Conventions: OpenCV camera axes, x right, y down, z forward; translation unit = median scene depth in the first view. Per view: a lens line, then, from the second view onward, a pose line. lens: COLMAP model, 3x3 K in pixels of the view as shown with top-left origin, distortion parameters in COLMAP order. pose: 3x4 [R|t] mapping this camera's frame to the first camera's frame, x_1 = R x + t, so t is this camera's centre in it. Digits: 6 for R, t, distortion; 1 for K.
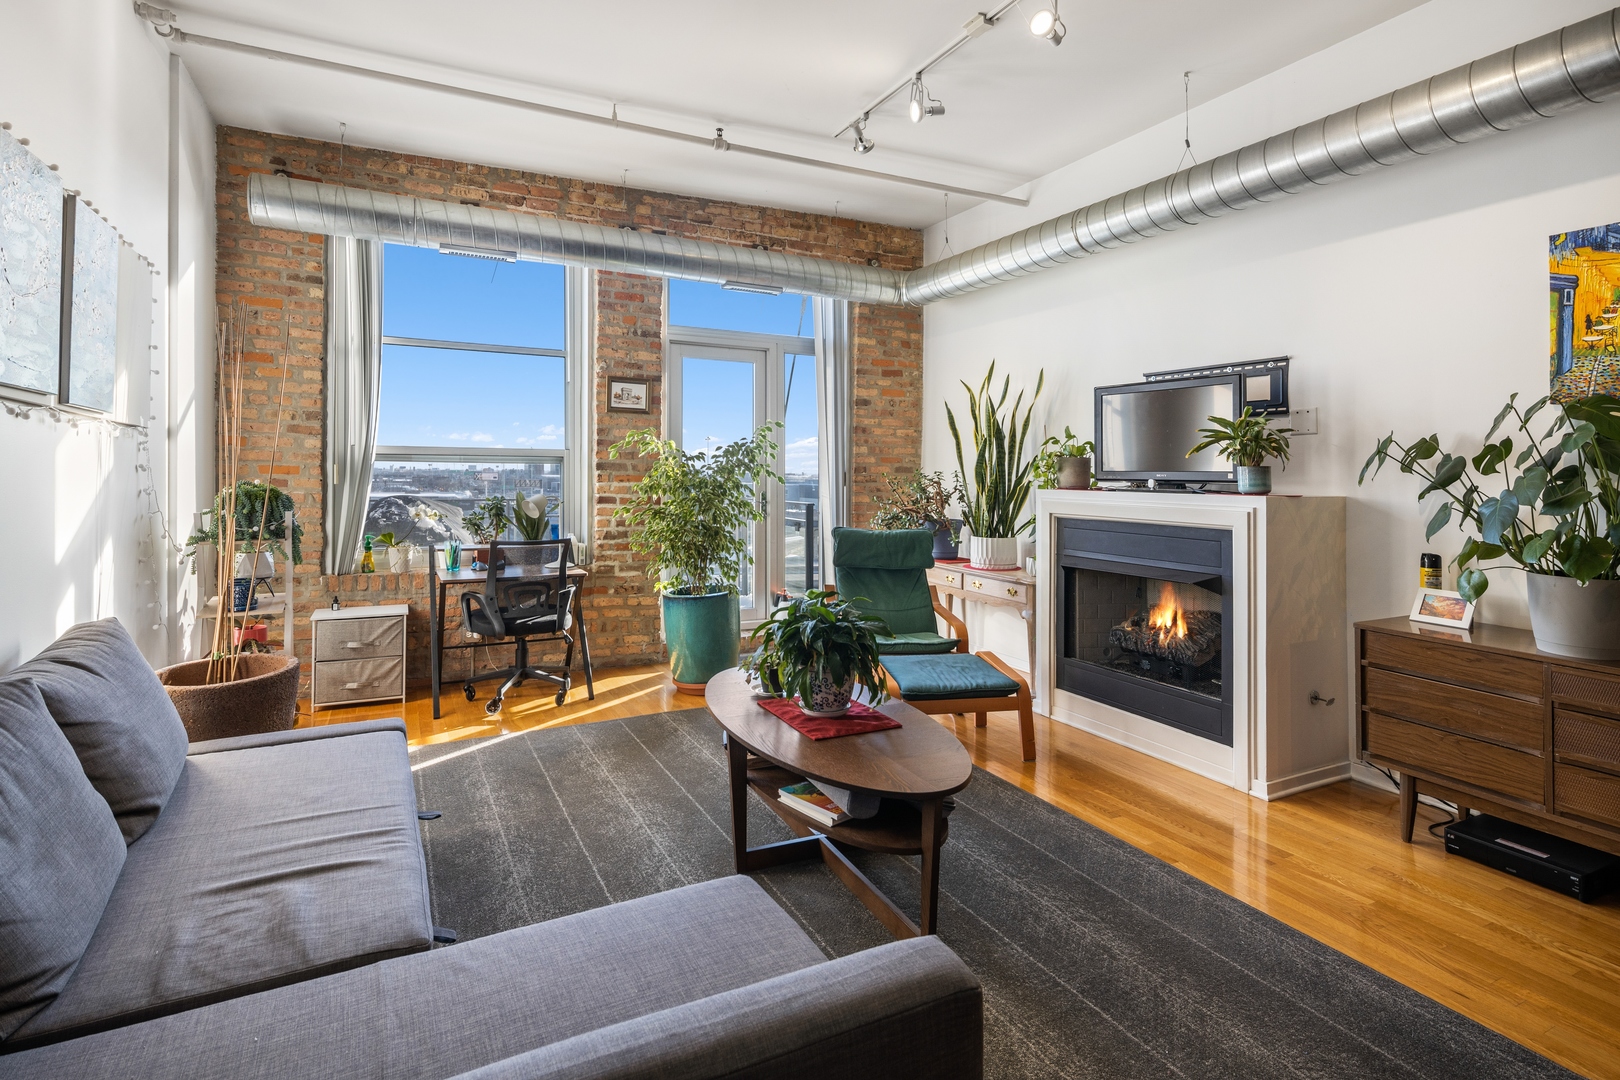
lens RADIAL K [[777.7, 0, 817.3], [0, 777.7, 491.0], [0, 0, 1]] dist [0.009120, -0.000274]
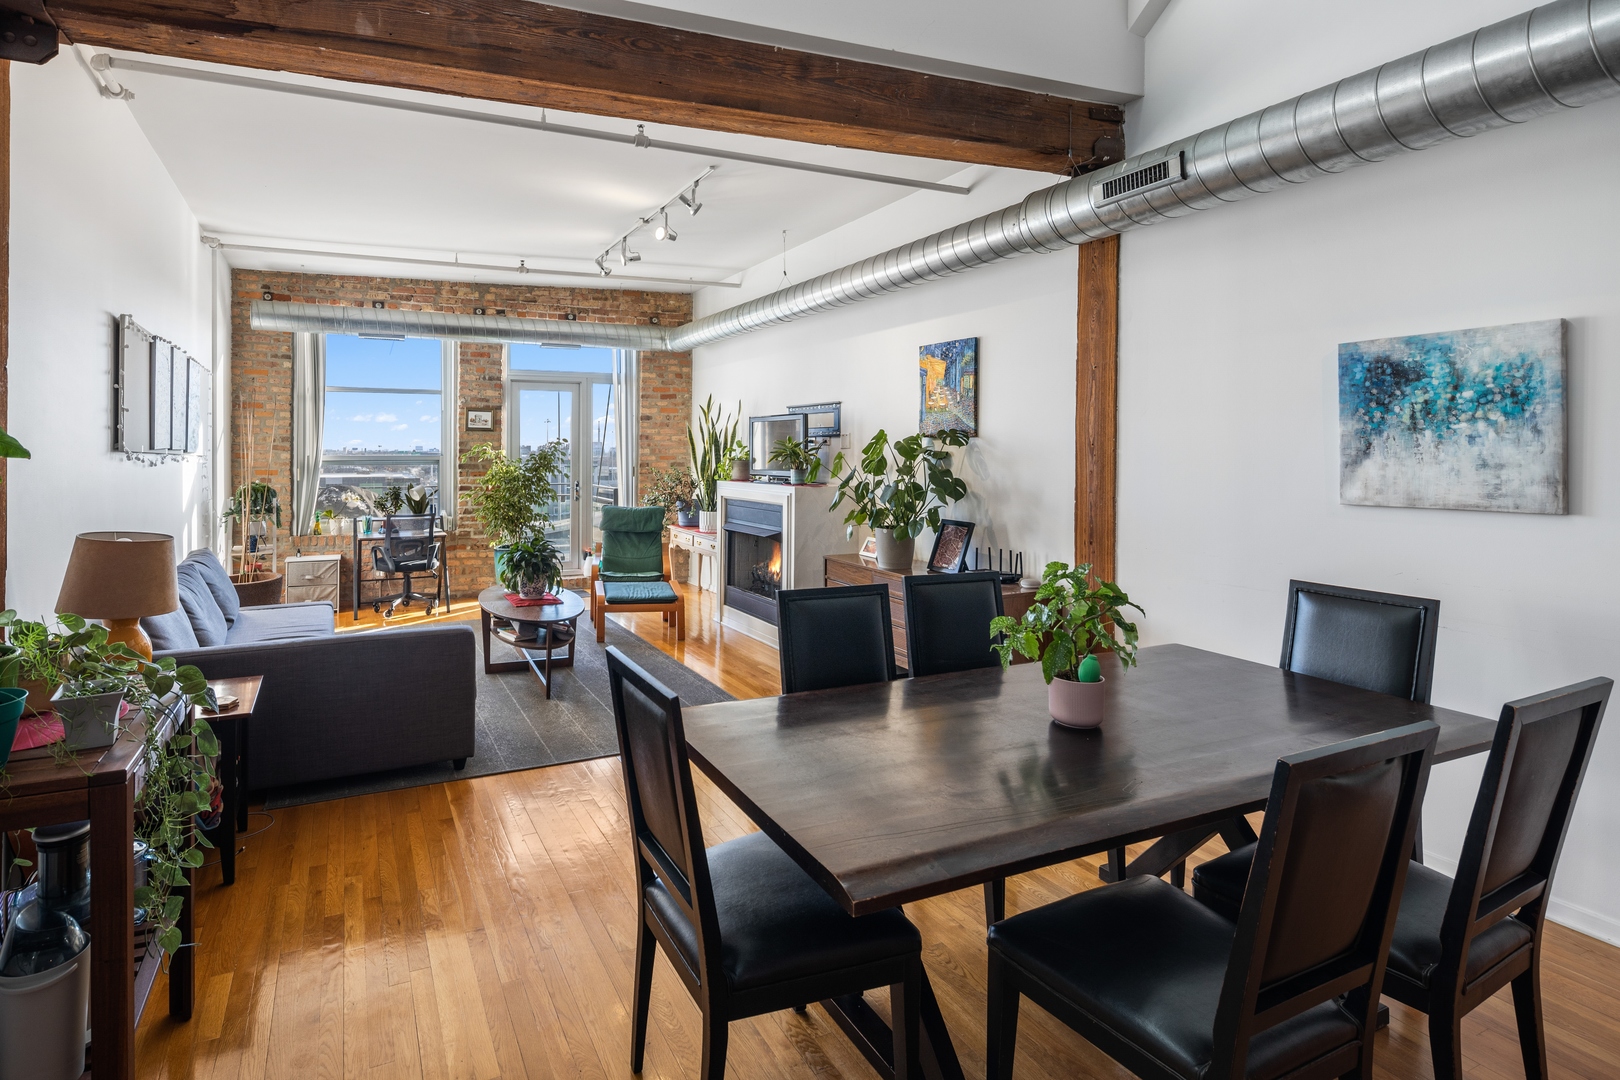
lens RADIAL K [[794.2, 0, 682.5], [0, 794.2, 454.9], [0, 0, 1]] dist [0.014931, -0.007305]
pose [[0.995076, -0.011111, -0.098487, 0.342693], [0.009445, 0.999805, -0.017362, -0.025257], [0.098660, 0.016346, 0.994987, -0.571987]]
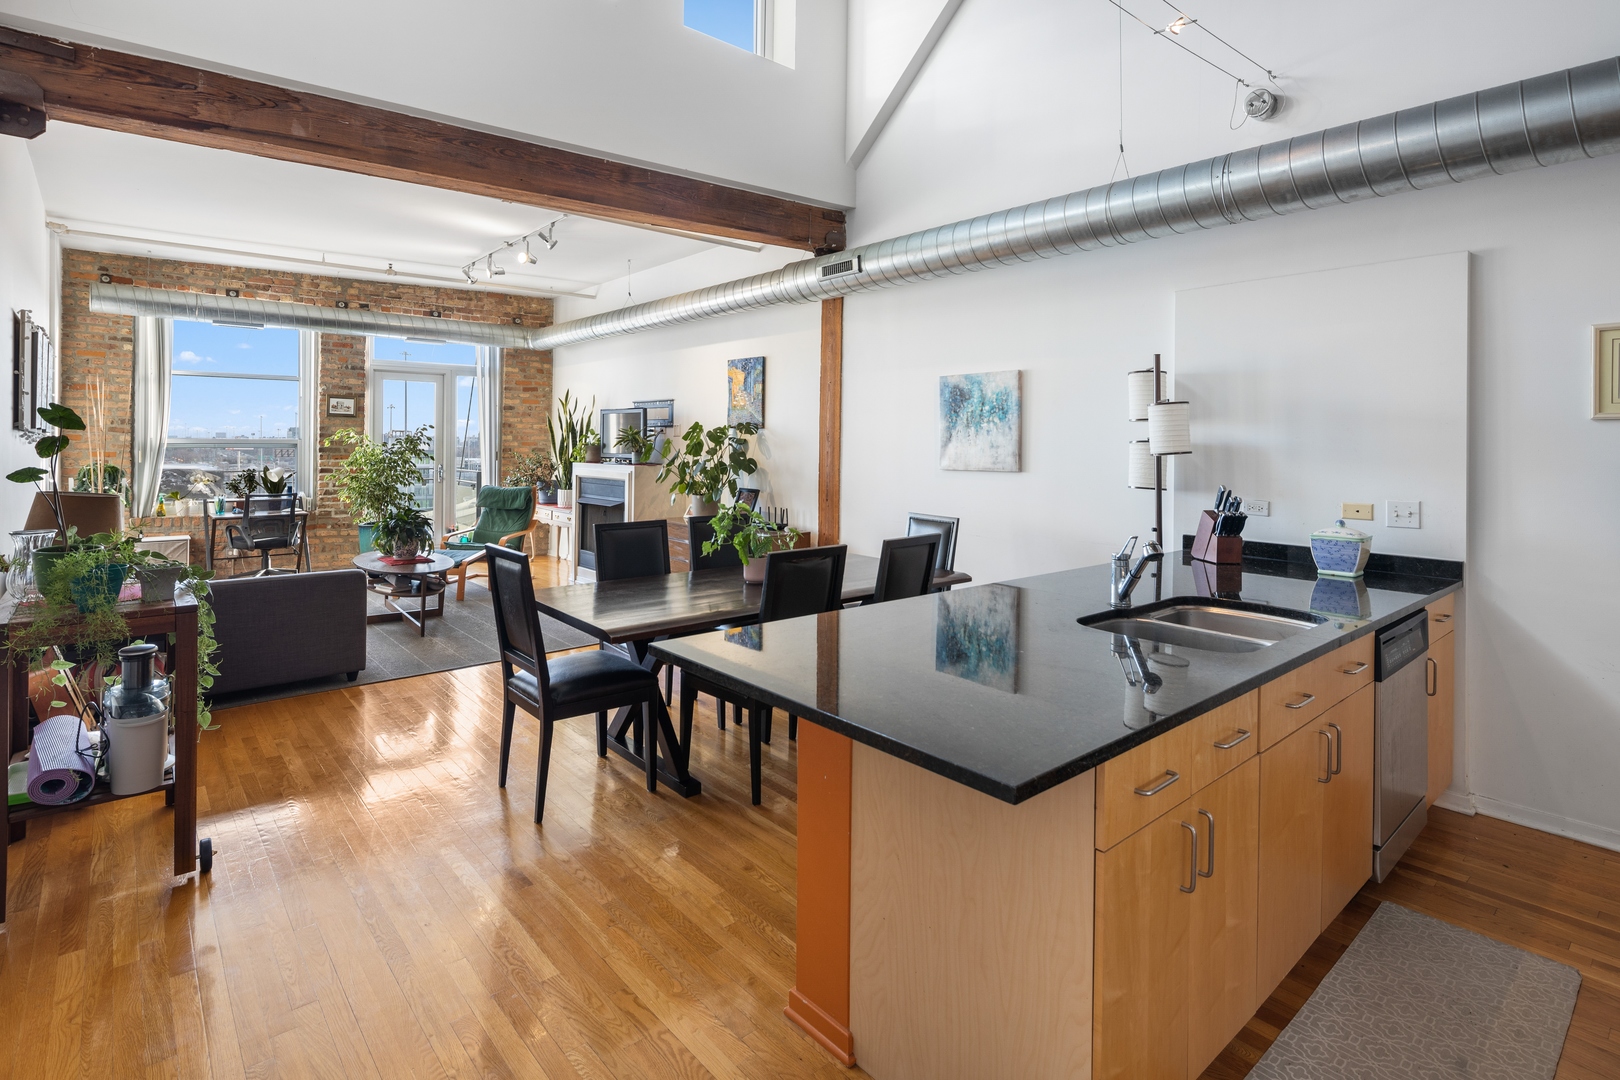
lens RADIAL K [[797.9, 0, 812.7], [0, 797.9, 447.7], [0, 0, 1]] dist [0.000228, -0.001569]
pose [[0.975876, -0.003973, 0.218287, 0.395040], [0.007100, 0.999883, -0.013543, -0.007325], [-0.218208, 0.014766, 0.975791, -0.937877]]
